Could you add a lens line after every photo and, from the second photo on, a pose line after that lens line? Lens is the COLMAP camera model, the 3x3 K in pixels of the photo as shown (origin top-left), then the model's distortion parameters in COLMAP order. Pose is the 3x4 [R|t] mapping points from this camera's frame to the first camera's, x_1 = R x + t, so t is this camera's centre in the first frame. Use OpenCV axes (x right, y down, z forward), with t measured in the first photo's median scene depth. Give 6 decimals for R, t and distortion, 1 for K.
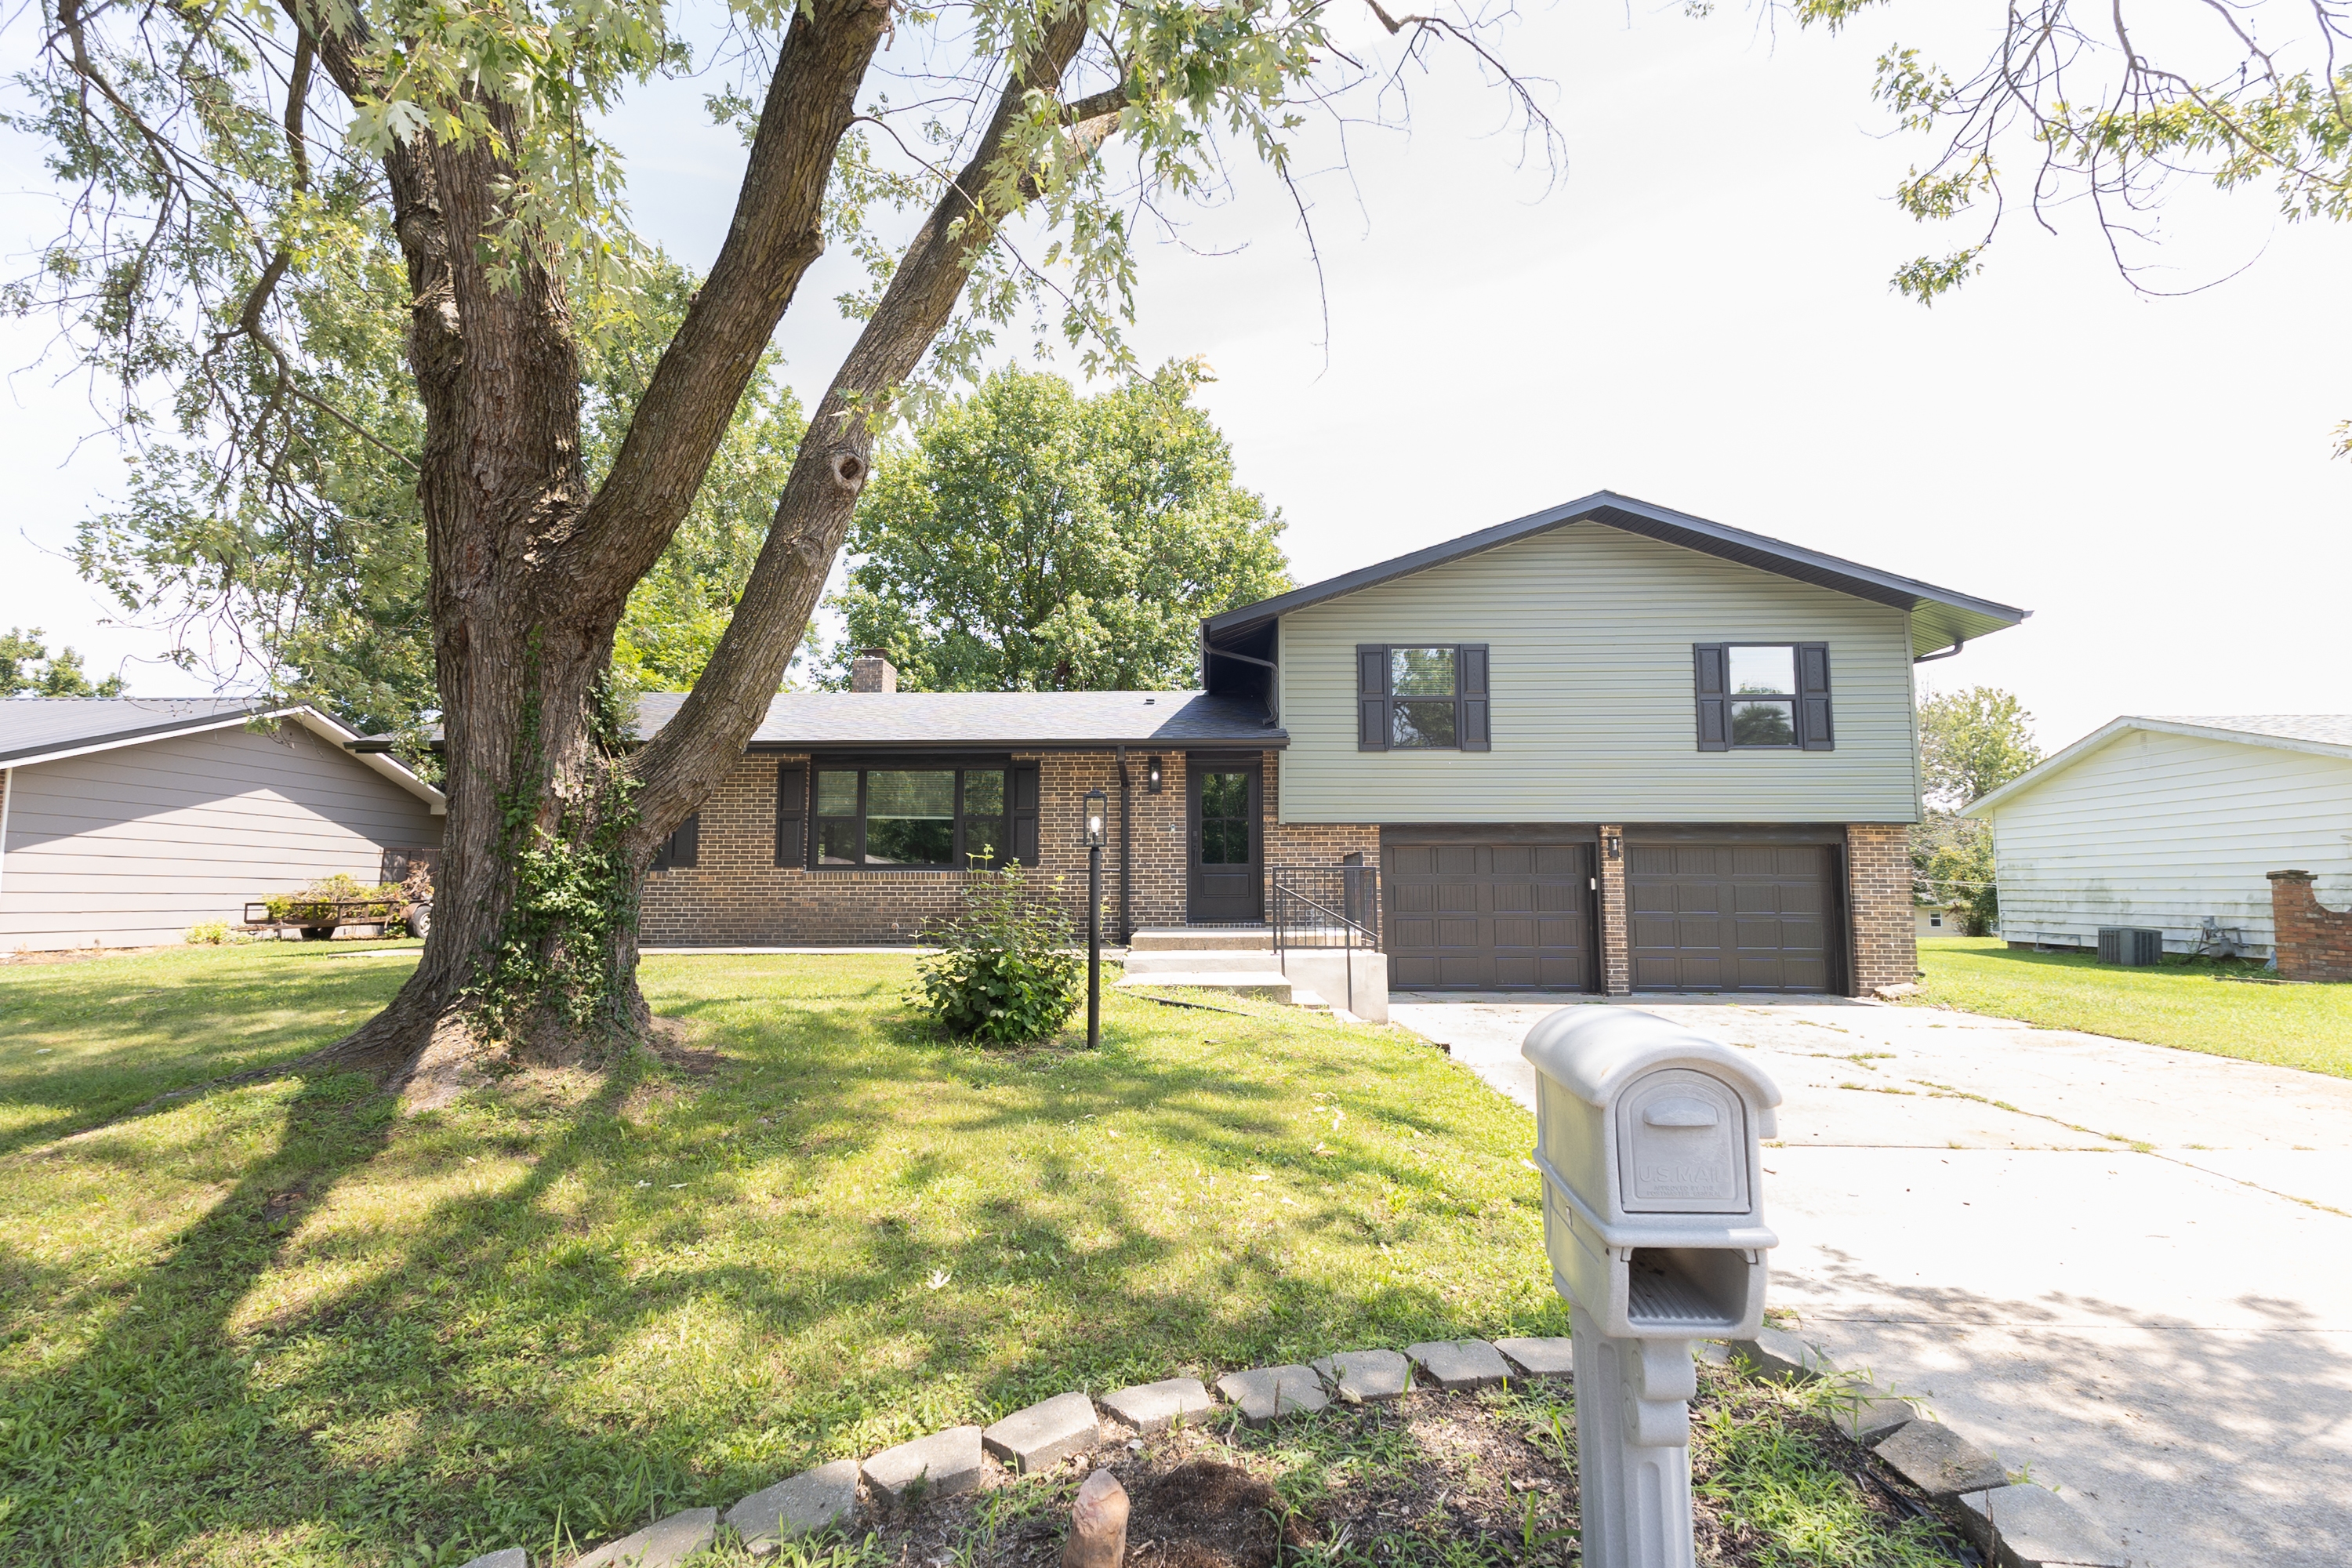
lens RADIAL K [[1071.3, 0, 1176.9], [0, 1071.3, 789.1], [0, 0, 1]] dist [0.028945, -0.011694]
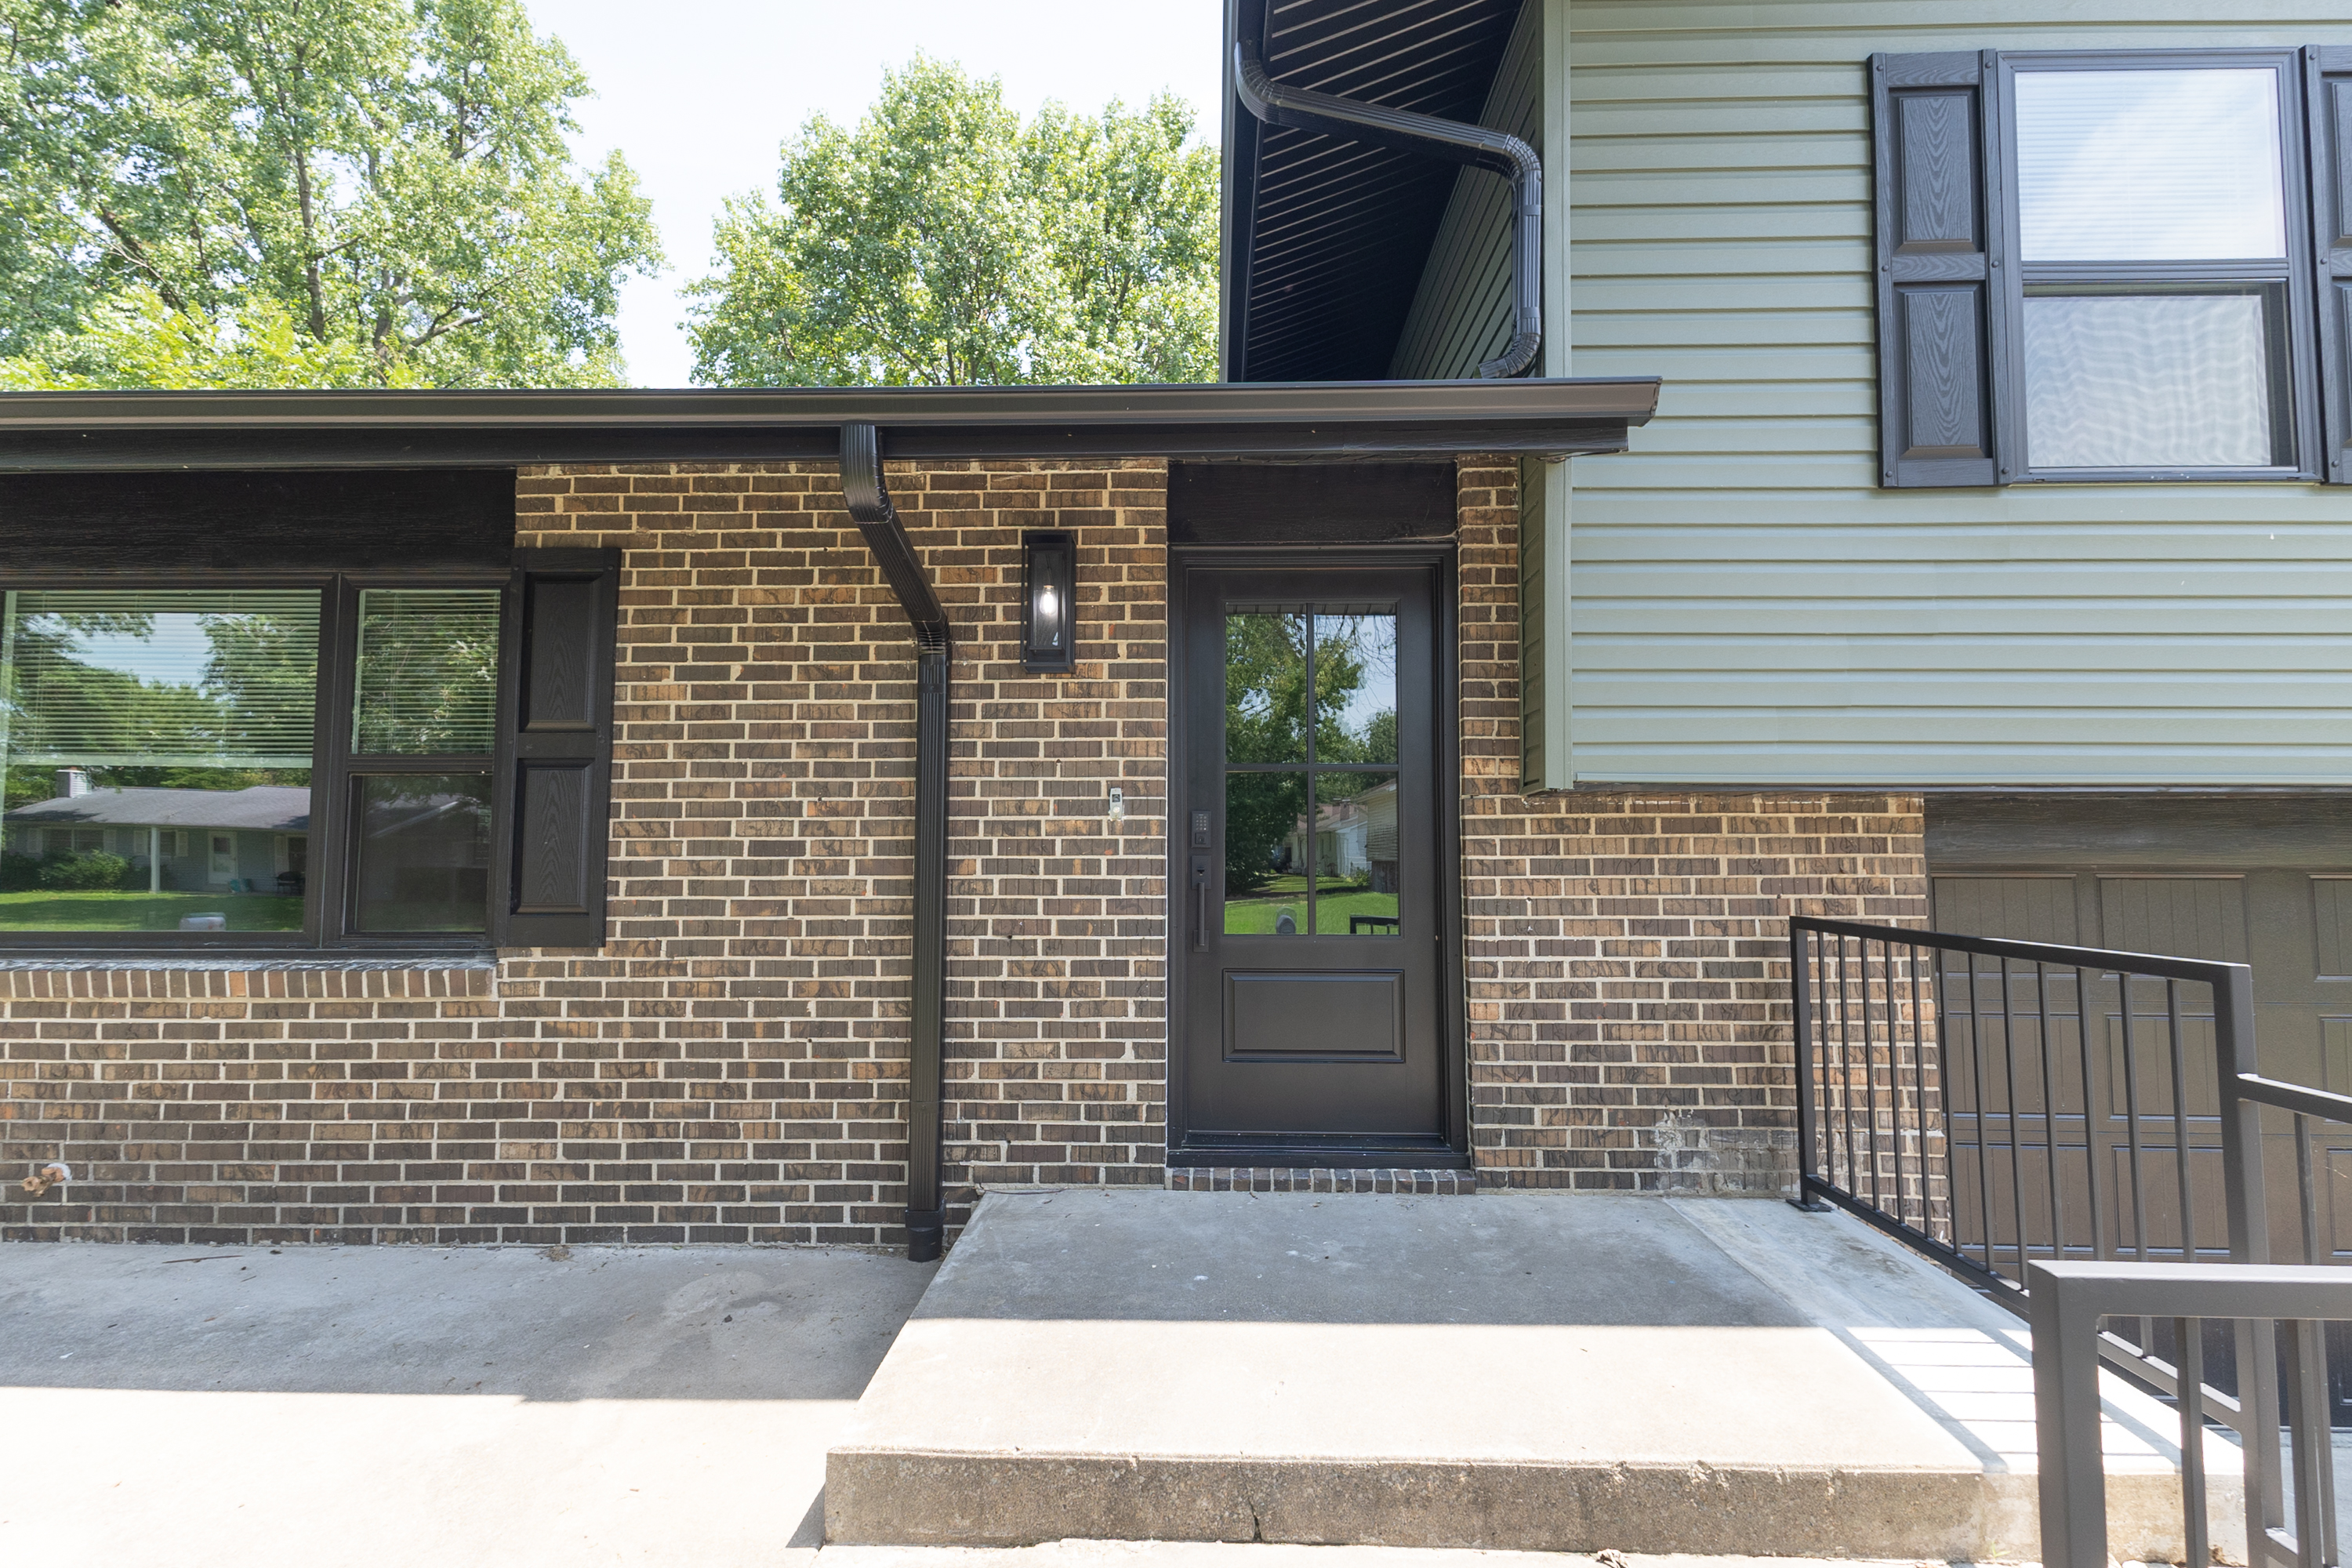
lens RADIAL K [[1061.5, 0, 1178.0], [0, 1061.5, 788.9], [0, 0, 1]] dist [0.024555, -0.006656]
pose [[0.999991, 0.002866, -0.003079, 0.012230], [-0.002741, 0.999194, 0.040052, 0.022929], [0.003191, -0.040043, 0.999193, 0.753711]]
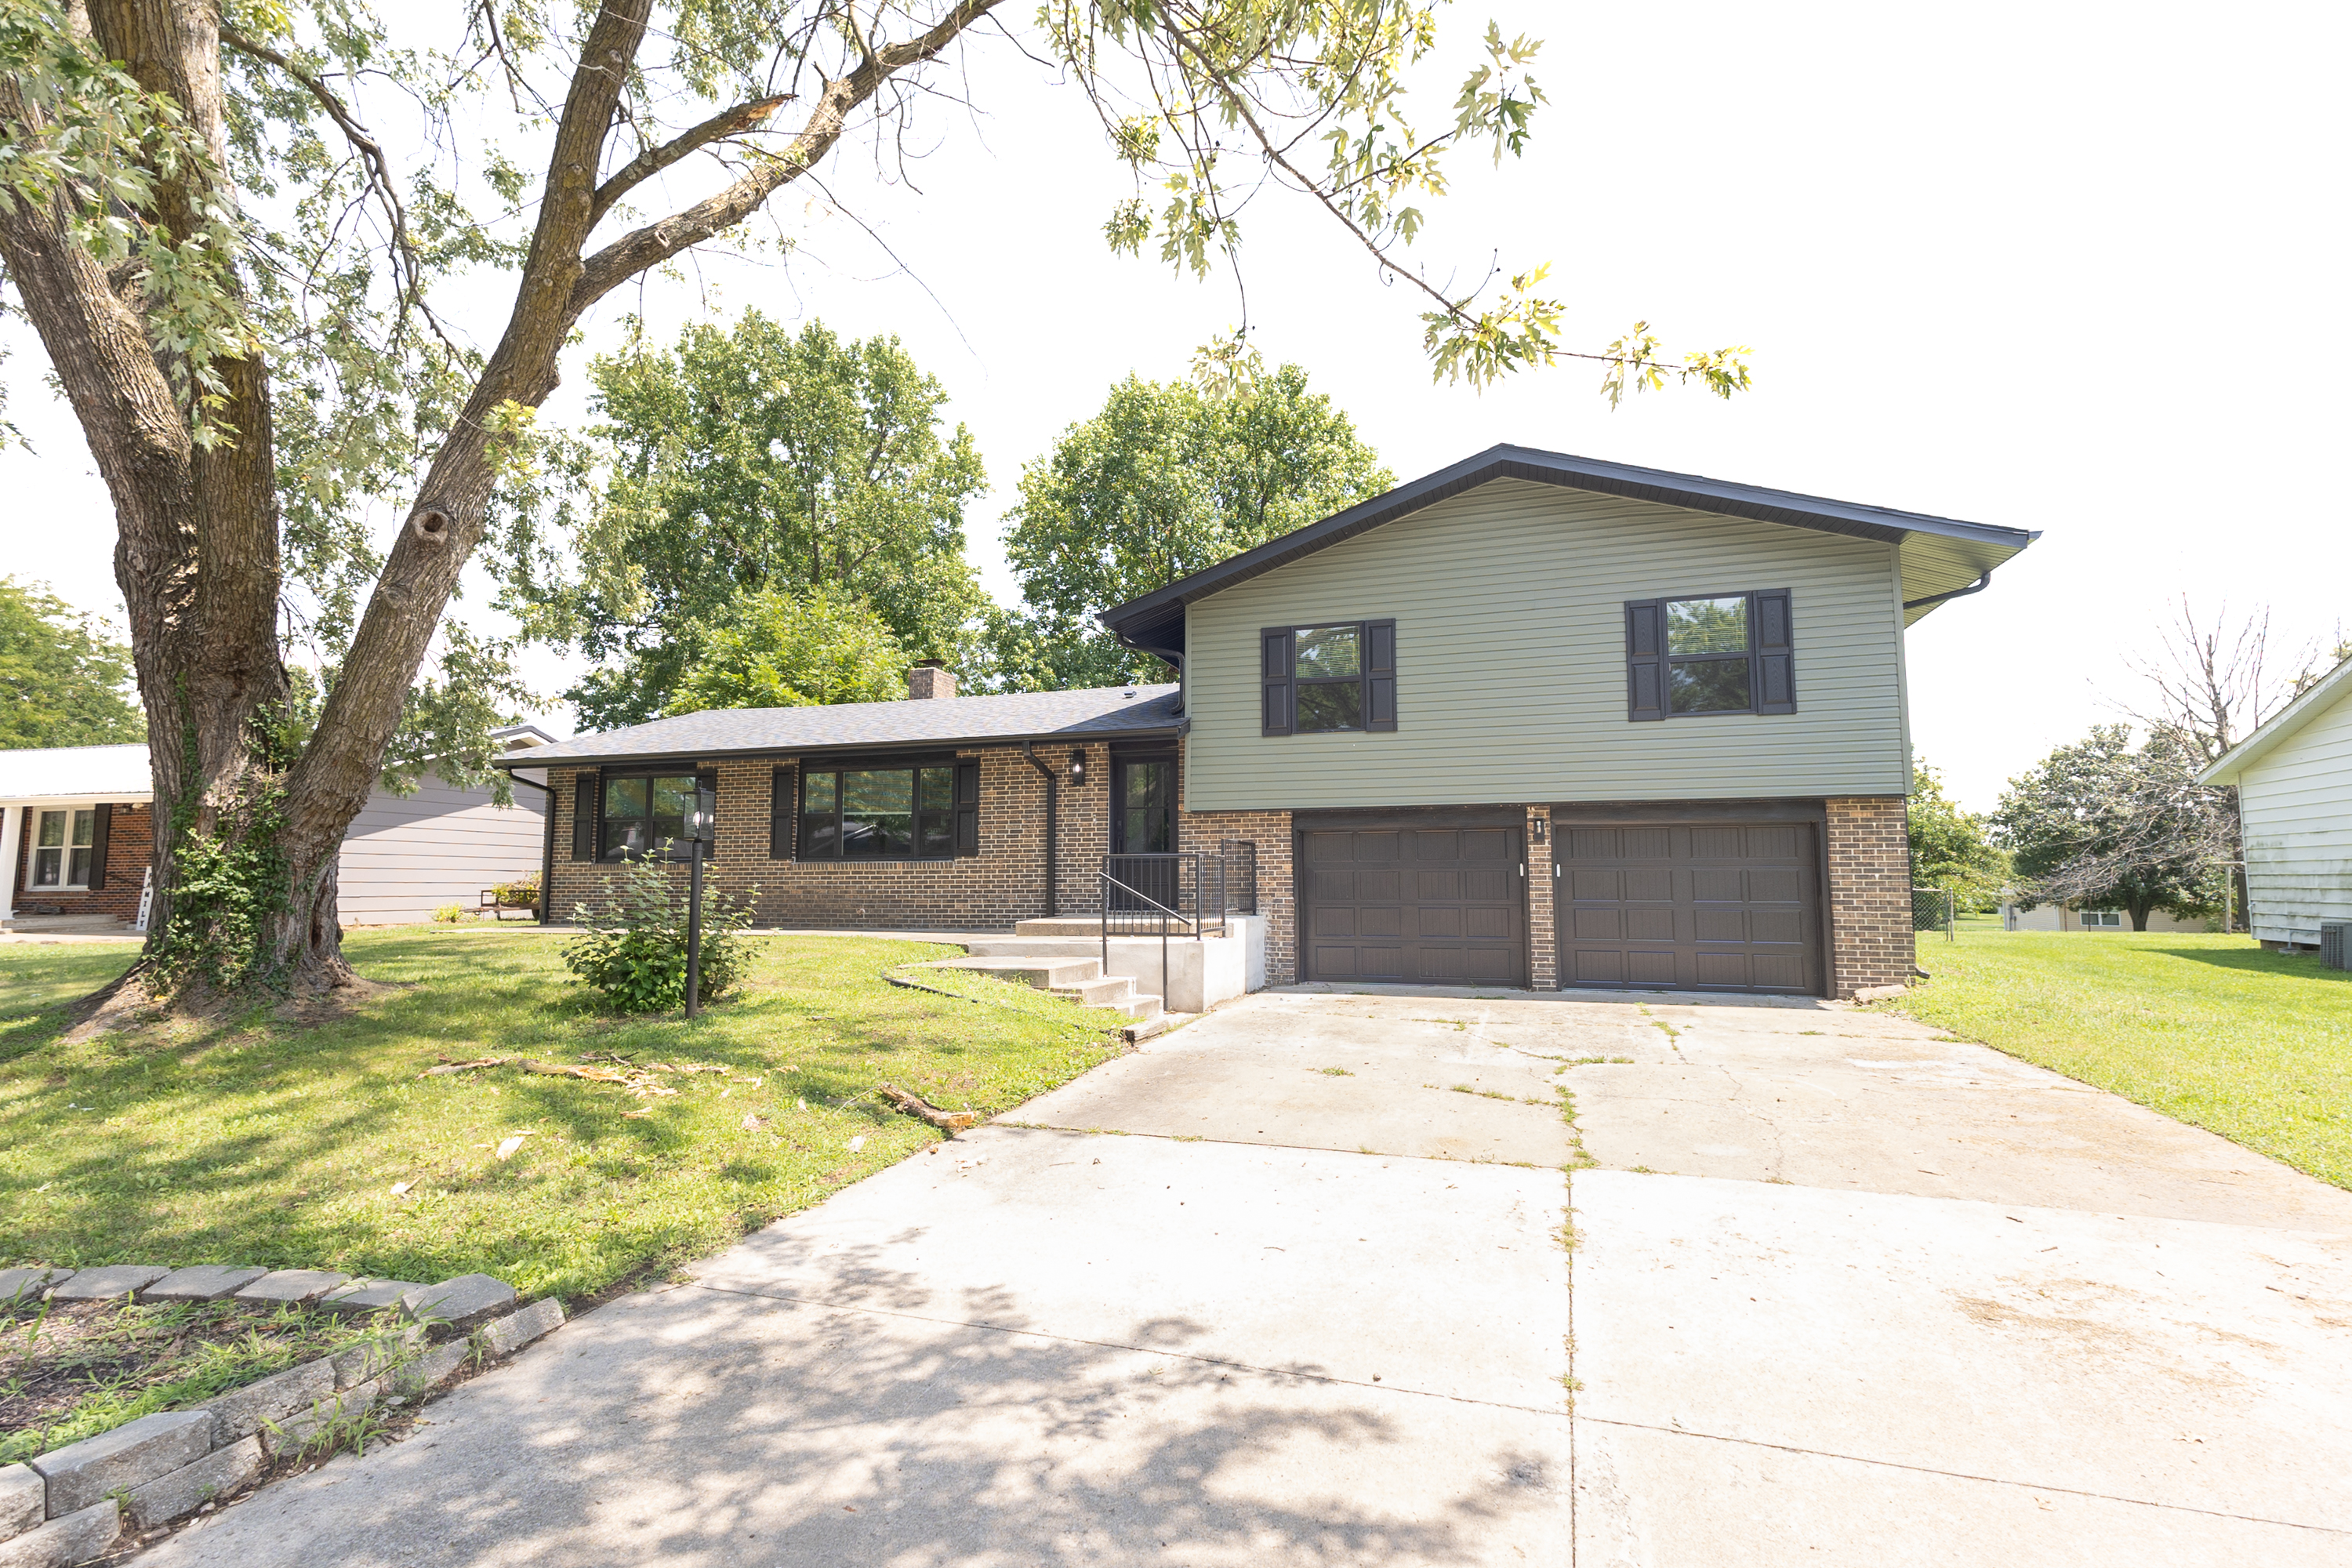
lens RADIAL K [[1061.5, 0, 1178.0], [0, 1061.5, 788.9], [0, 0, 1]] dist [0.024555, -0.006656]
pose [[0.960182, -0.026999, -0.278068, 0.364223], [0.029279, 0.999563, 0.004050, 0.006364], [0.277837, -0.012030, 0.960553, 0.041245]]
